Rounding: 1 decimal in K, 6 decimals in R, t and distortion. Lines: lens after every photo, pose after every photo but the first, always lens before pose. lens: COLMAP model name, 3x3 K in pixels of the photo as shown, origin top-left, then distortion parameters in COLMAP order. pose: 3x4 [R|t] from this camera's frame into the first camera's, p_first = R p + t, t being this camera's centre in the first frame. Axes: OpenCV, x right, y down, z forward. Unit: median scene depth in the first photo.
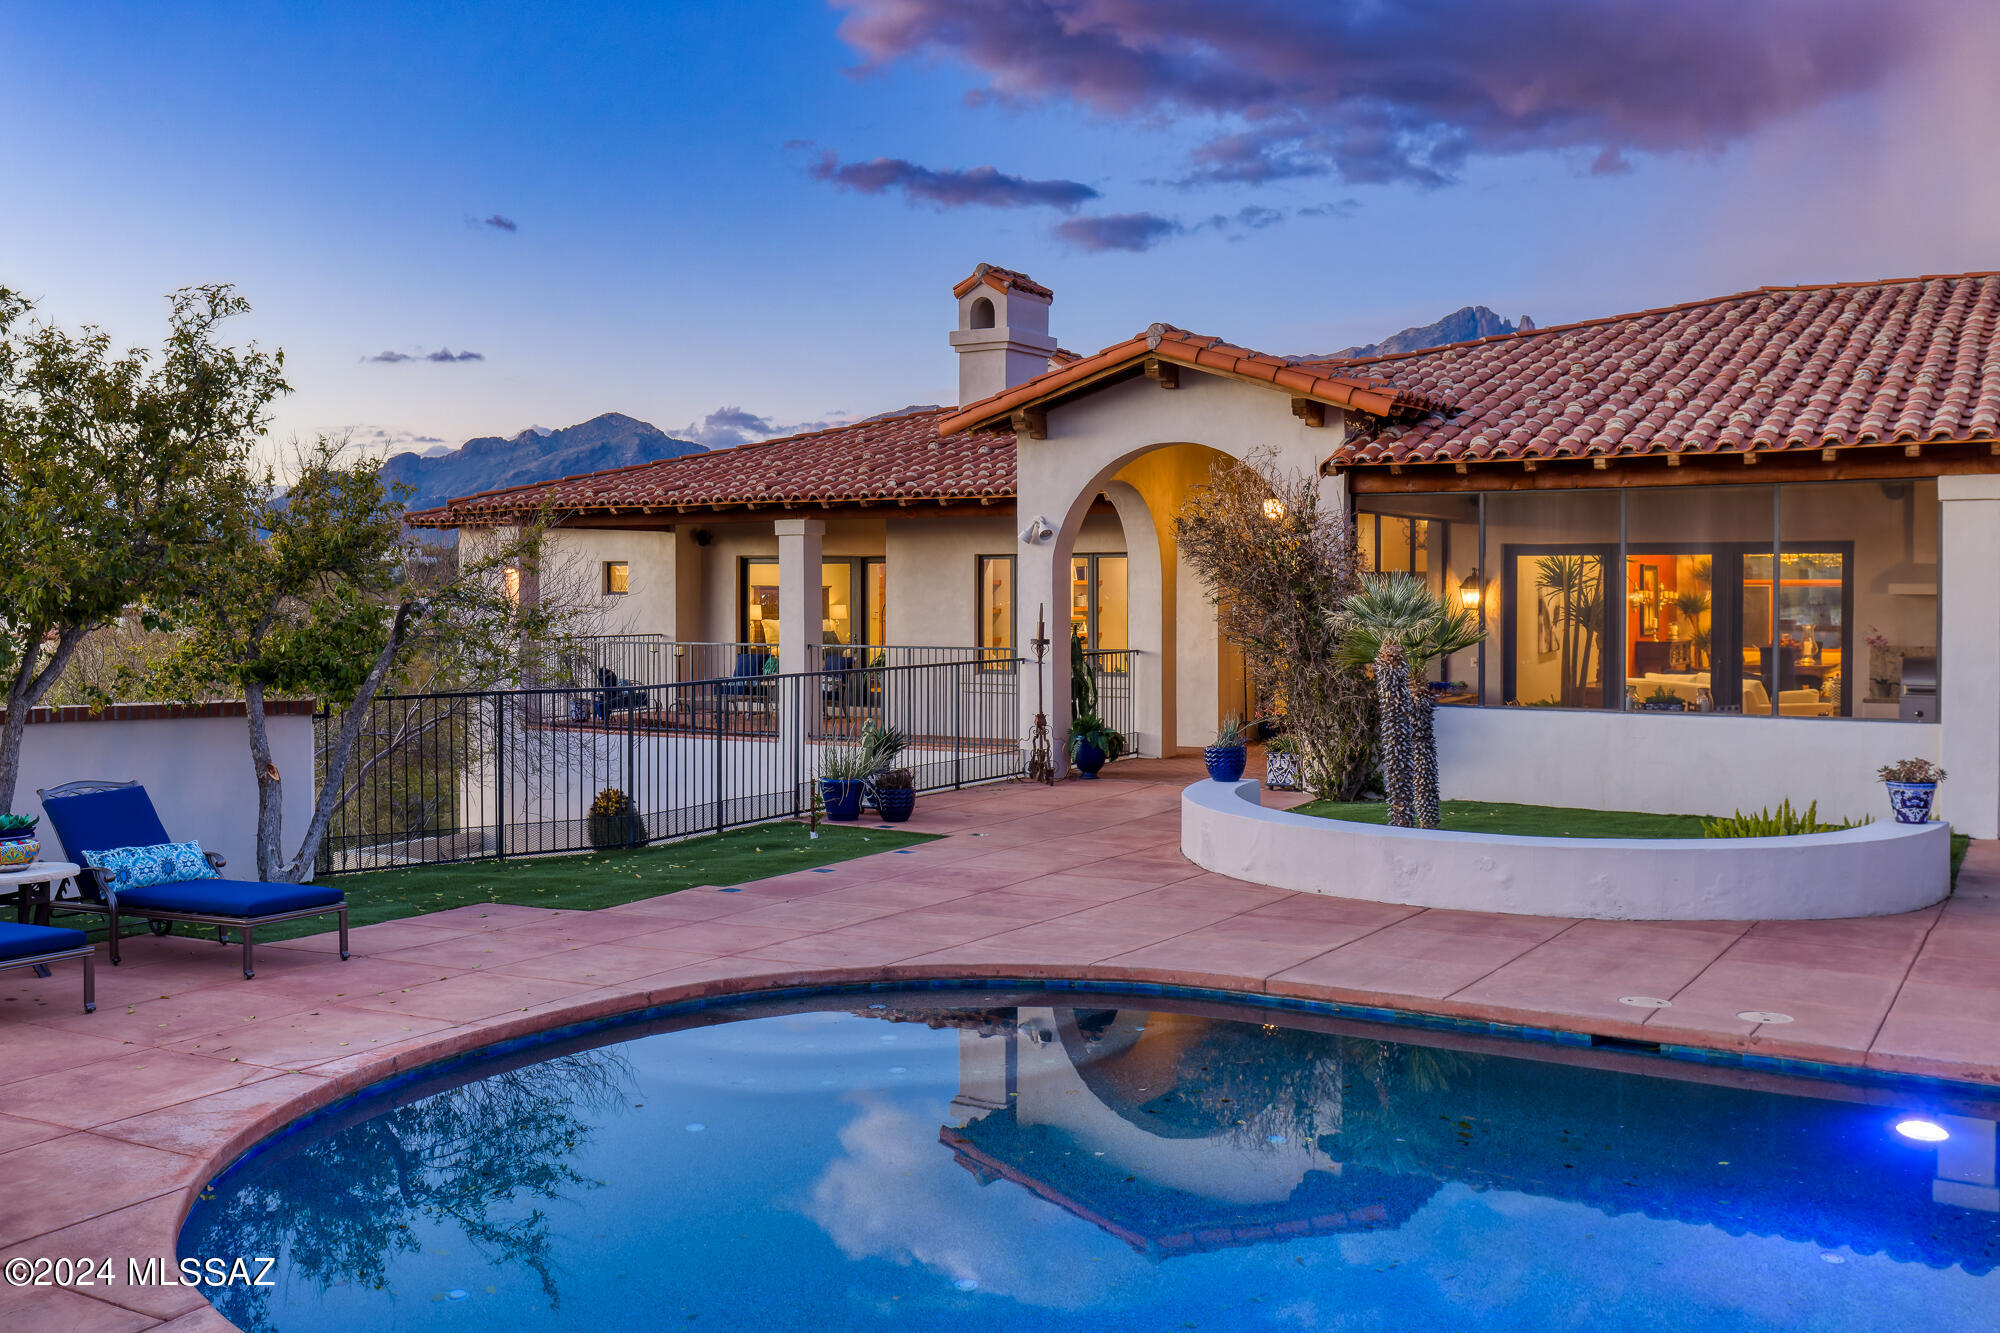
lens RADIAL K [[1824.0, 0, 998.7], [0, 1824.0, 626.7], [0, 0, 1]] dist [-0.003968, 0.000100]
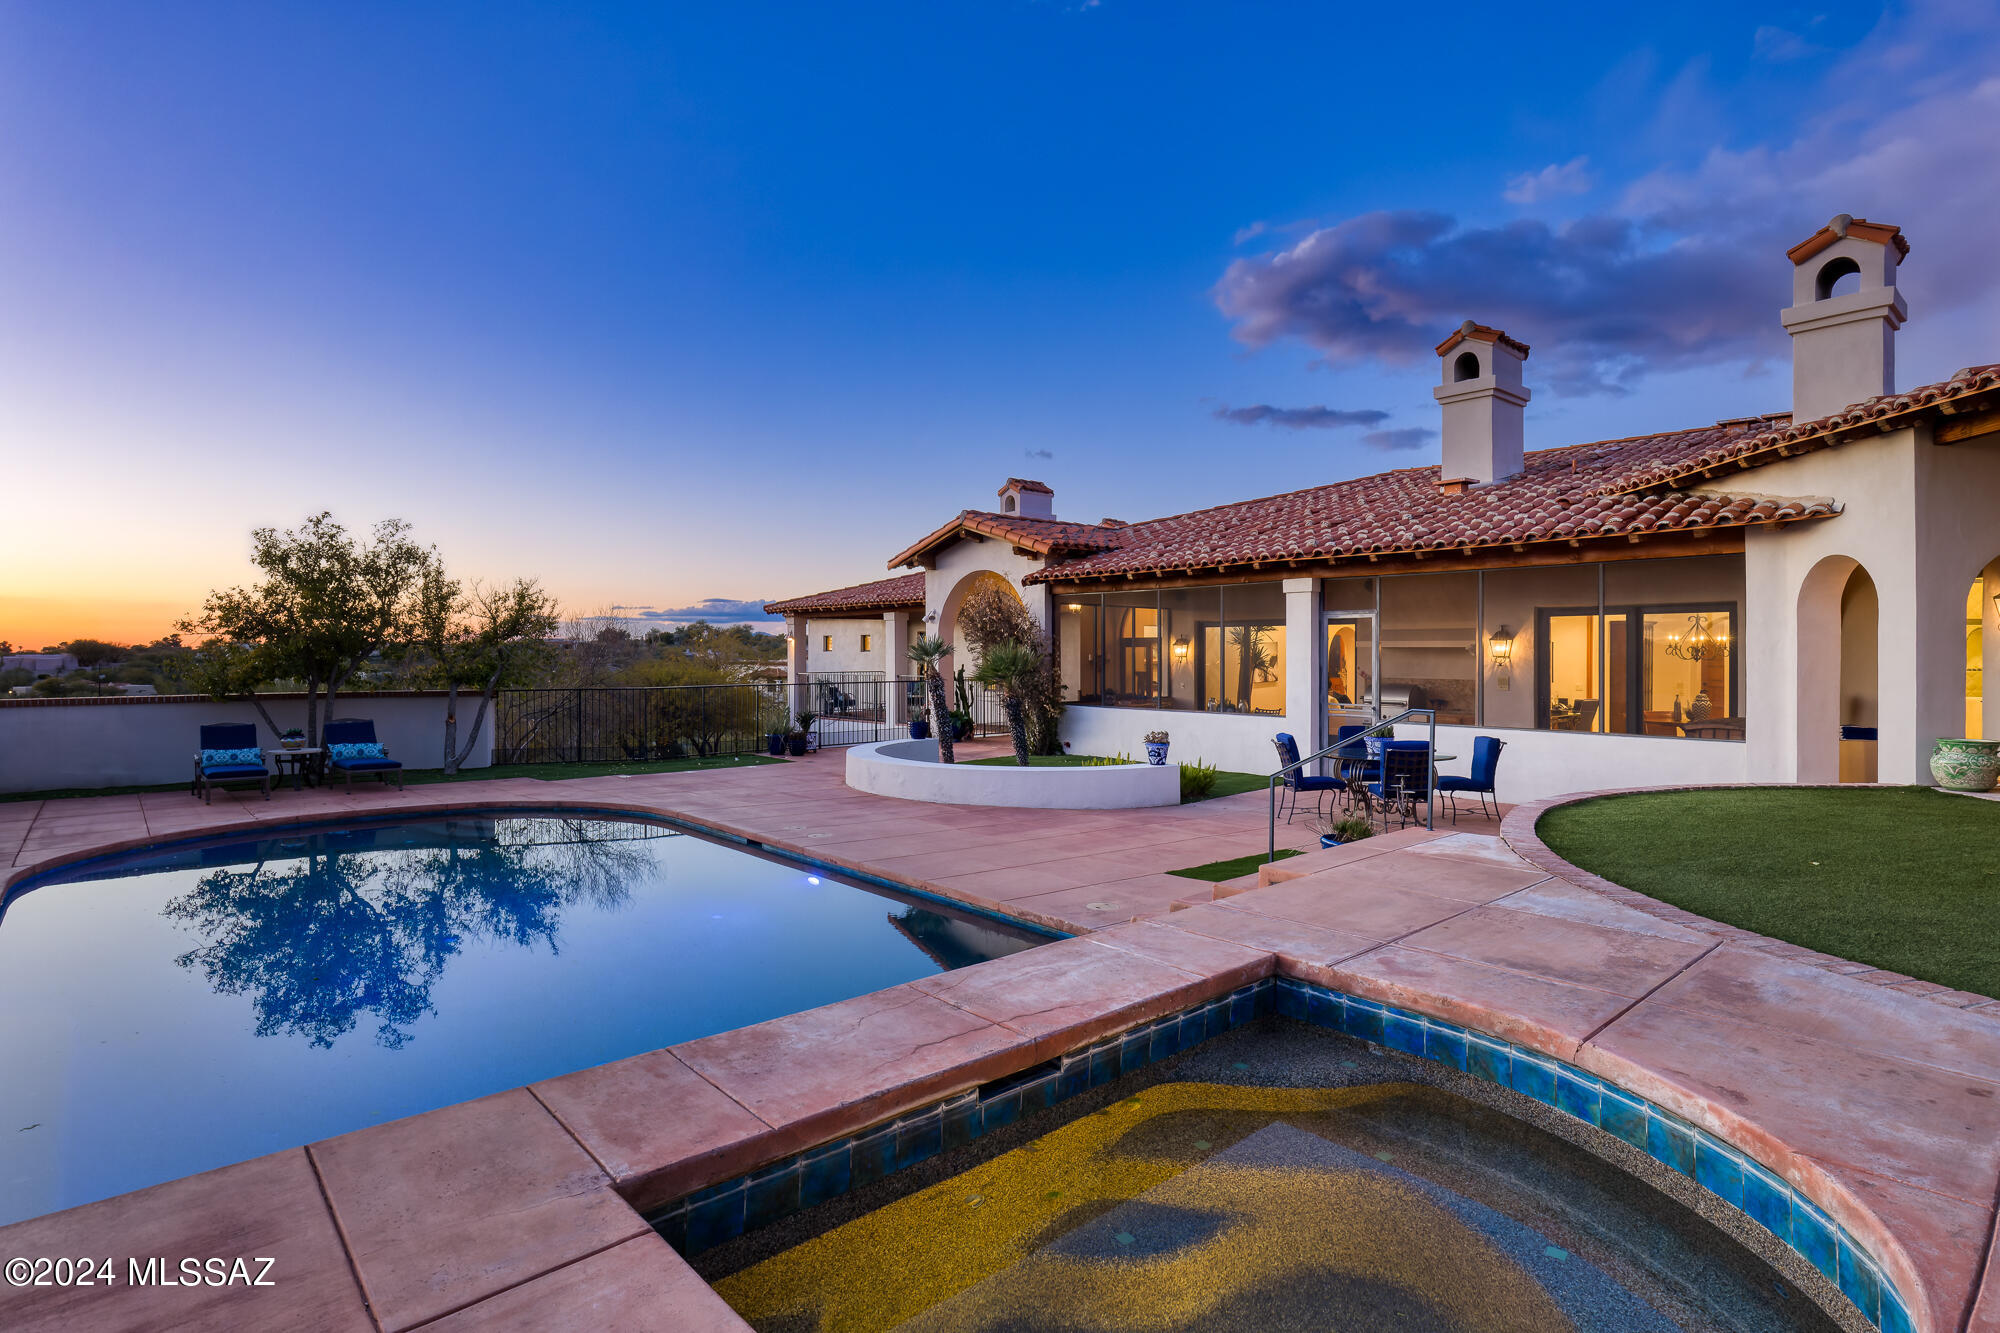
lens RADIAL K [[1032.0, 0, 994.4], [0, 1032.0, 668.1], [0, 0, 1]] dist [0.003282, 0.000345]
pose [[0.951226, 0.004459, -0.308461, 0.477618], [-0.006874, 0.999954, -0.006743, 0.011961], [0.308417, 0.008535, 0.951213, -0.047026]]
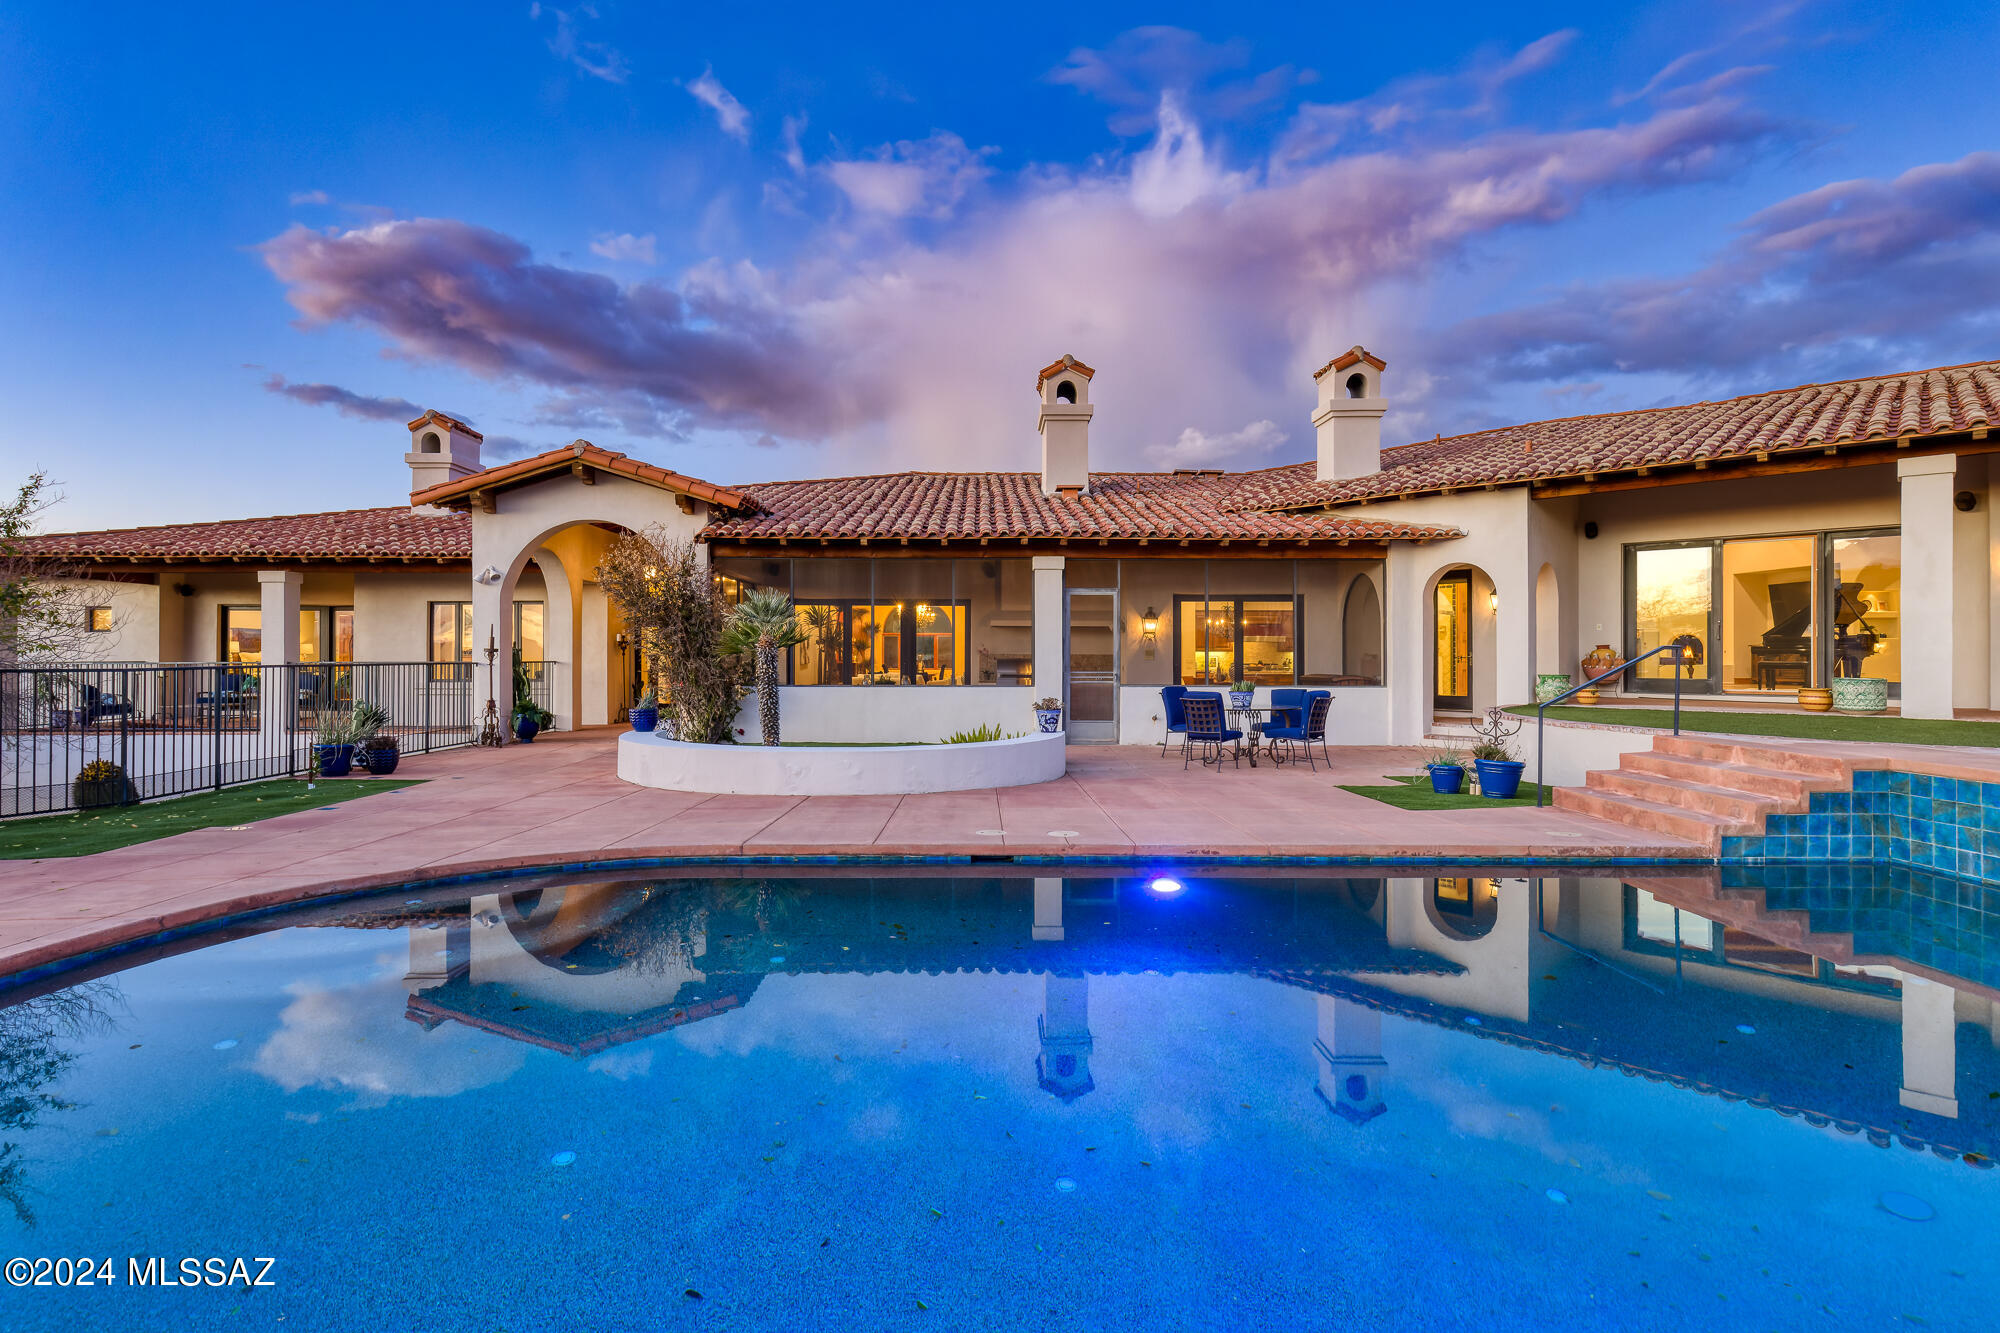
lens RADIAL K [[954.6, 0, 993.4], [0, 954.6, 653.4], [0, 0, 1]] dist [-0.000910, 0.000039]
pose [[0.852436, 0.002257, 0.522827, -0.037335], [0.010948, 0.999694, -0.022166, 0.035113], [-0.522718, 0.024619, 0.852150, 0.148062]]
